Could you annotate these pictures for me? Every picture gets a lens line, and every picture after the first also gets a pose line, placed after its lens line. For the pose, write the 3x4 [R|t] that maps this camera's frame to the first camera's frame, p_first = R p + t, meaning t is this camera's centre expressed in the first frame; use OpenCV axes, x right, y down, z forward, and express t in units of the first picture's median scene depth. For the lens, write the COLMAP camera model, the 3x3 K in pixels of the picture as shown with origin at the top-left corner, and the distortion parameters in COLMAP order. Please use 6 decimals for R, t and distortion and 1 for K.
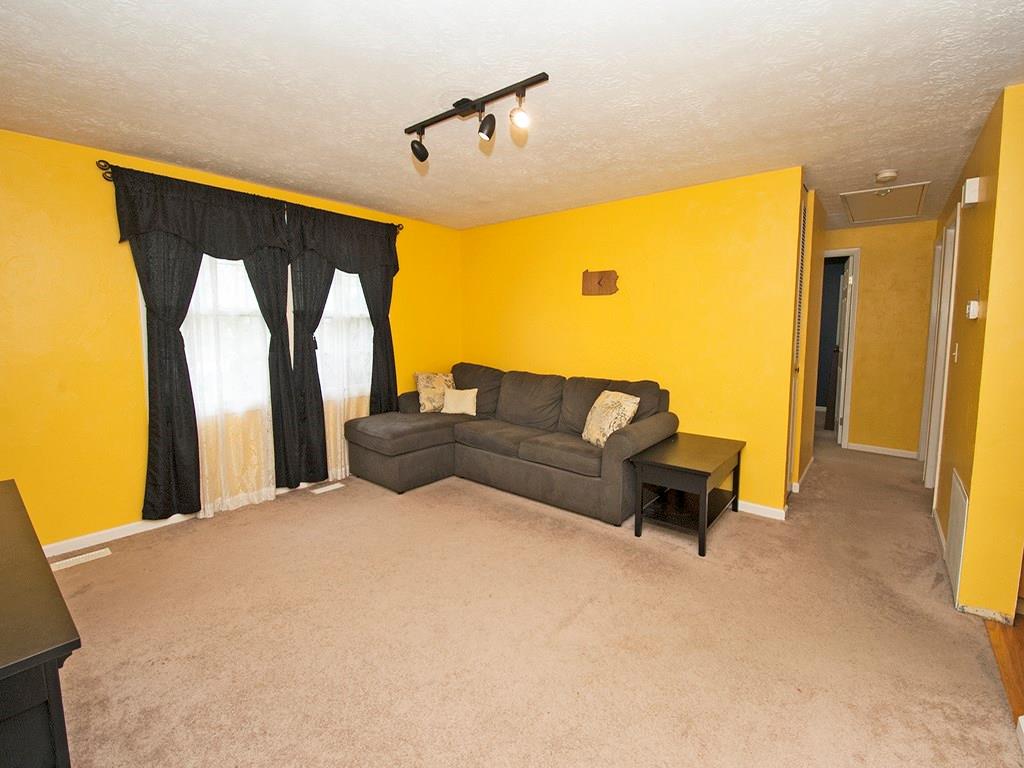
lens RADIAL K [[454.2, 0, 533.9], [0, 454.2, 380.6], [0, 0, 1]] dist [0.087200, -0.000067]
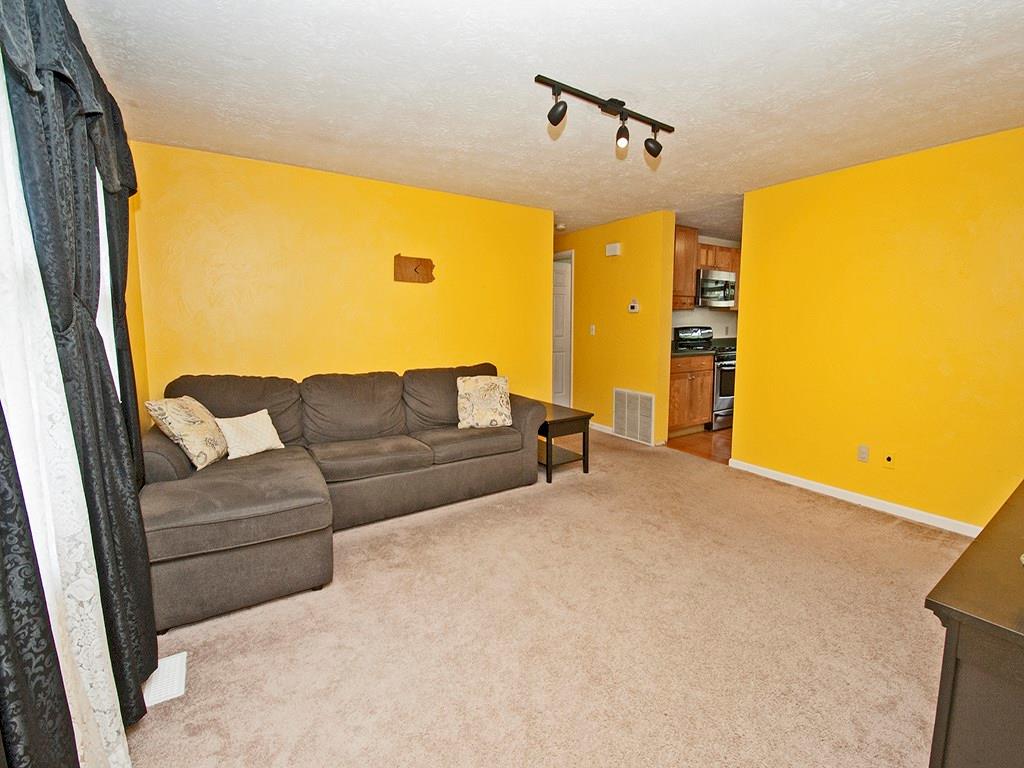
lens RADIAL K [[436.9, 0, 512.0], [0, 436.9, 384.0], [0, 0, 1]] dist [-0.000905, -0.000029]
pose [[0.324445, -0.145050, 0.934717, -0.697692], [0.108654, 0.987347, 0.115503, -0.062104], [-0.939643, 0.064087, 0.336100, 0.528443]]
